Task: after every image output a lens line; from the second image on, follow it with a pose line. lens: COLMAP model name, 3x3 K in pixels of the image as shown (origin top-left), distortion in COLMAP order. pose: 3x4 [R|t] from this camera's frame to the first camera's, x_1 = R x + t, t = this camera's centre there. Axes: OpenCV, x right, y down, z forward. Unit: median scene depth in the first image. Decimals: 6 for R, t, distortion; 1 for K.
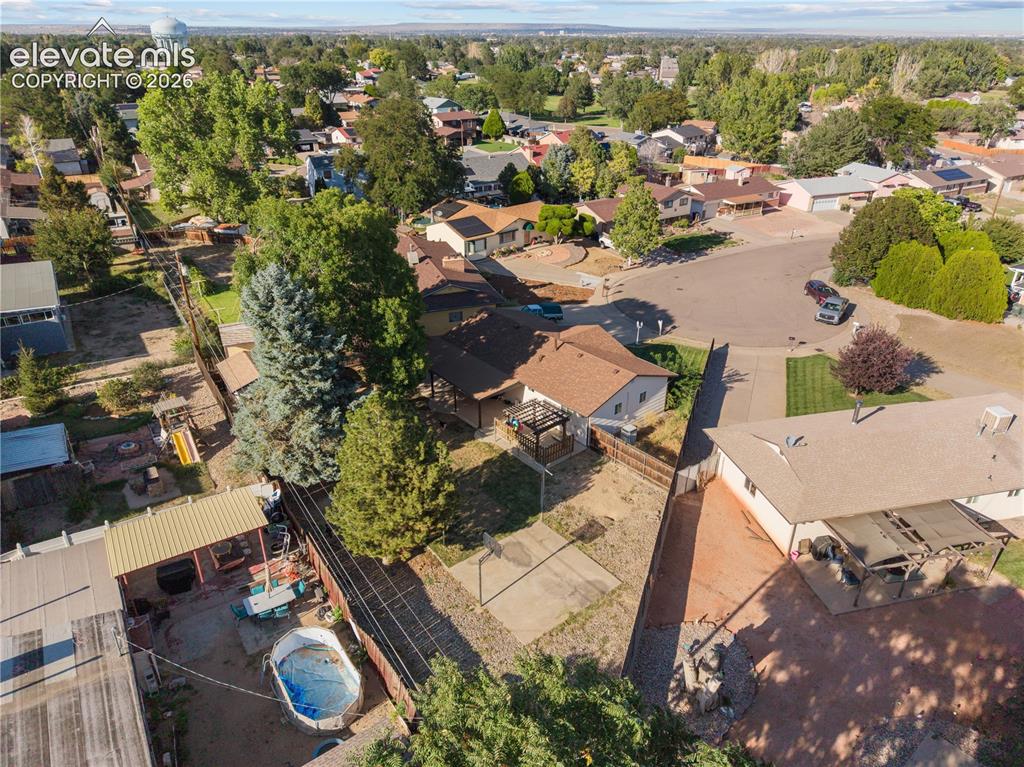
lens RADIAL K [[685.3, 0, 512.0], [0, 685.3, 383.5], [0, 0, 1]] dist [0.059442, 0.000502]
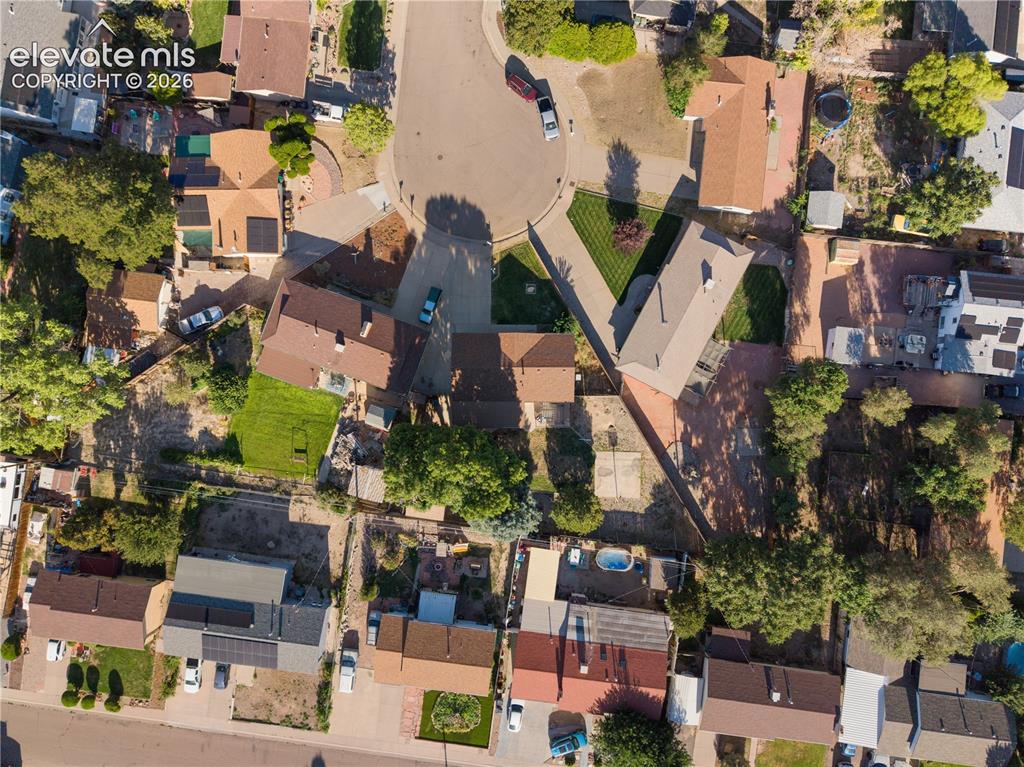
lens RADIAL K [[667.7, 0, 506.2], [0, 667.7, 381.5], [0, 0, 1]] dist [0.031392, -0.000578]
pose [[0.646330, -0.762788, -0.020300, 0.041534], [0.364750, 0.285477, 0.886262, -1.160327], [-0.670235, -0.580222, 0.462739, 0.147499]]
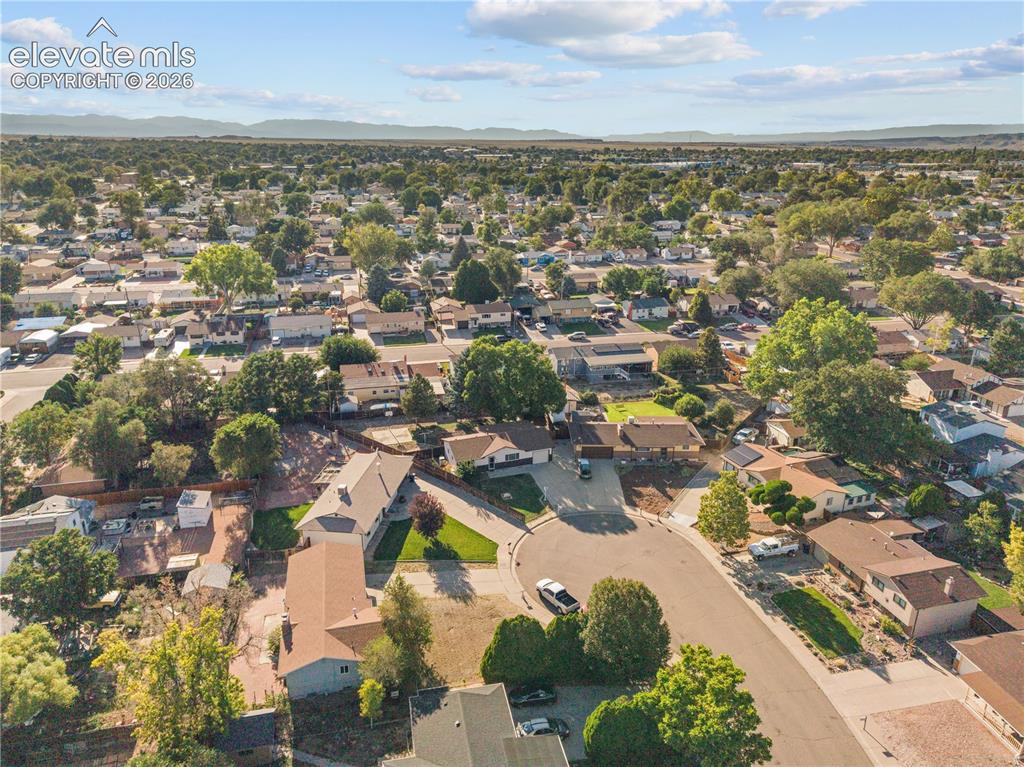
lens RADIAL K [[667.7, 0, 506.2], [0, 667.7, 381.5], [0, 0, 1]] dist [0.031392, -0.000578]
pose [[-0.351975, 0.309804, -0.883252, 1.345774], [-0.426488, 0.786907, 0.445965, -0.832786], [0.833199, 0.533665, -0.144845, 0.907593]]
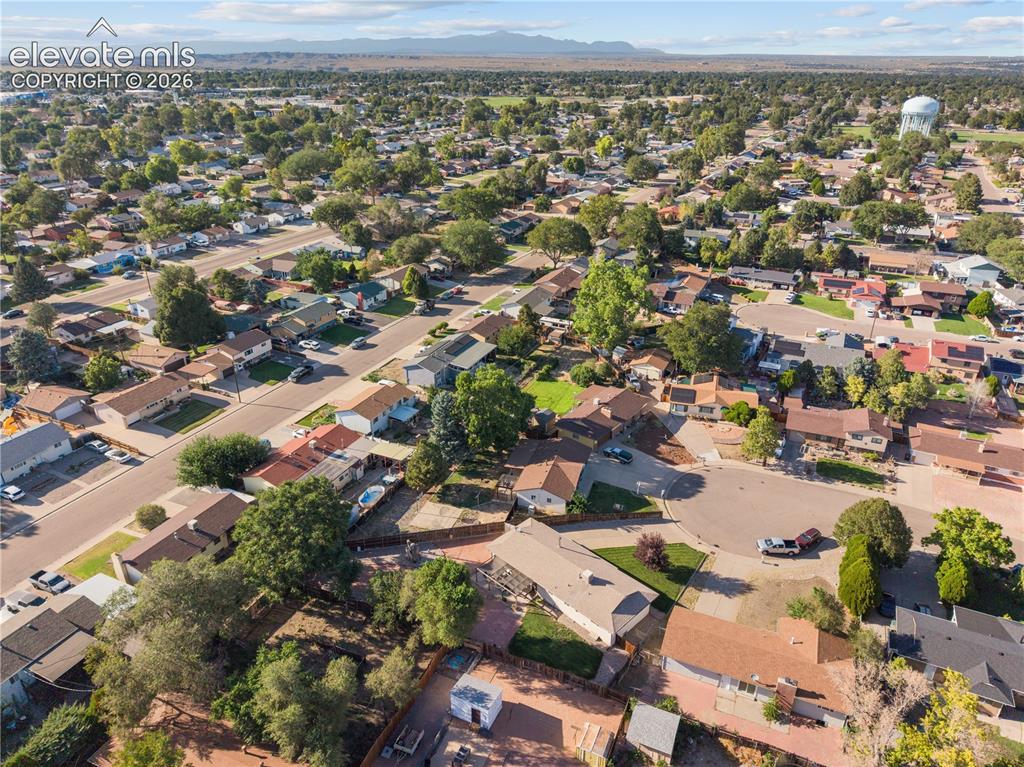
lens RADIAL K [[667.7, 0, 506.2], [0, 667.7, 381.5], [0, 0, 1]] dist [0.031392, -0.000578]
pose [[0.525243, 0.362490, -0.769884, 1.116088], [-0.390729, 0.906454, 0.160223, -0.421438], [0.755944, 0.216660, 0.617744, -0.350765]]
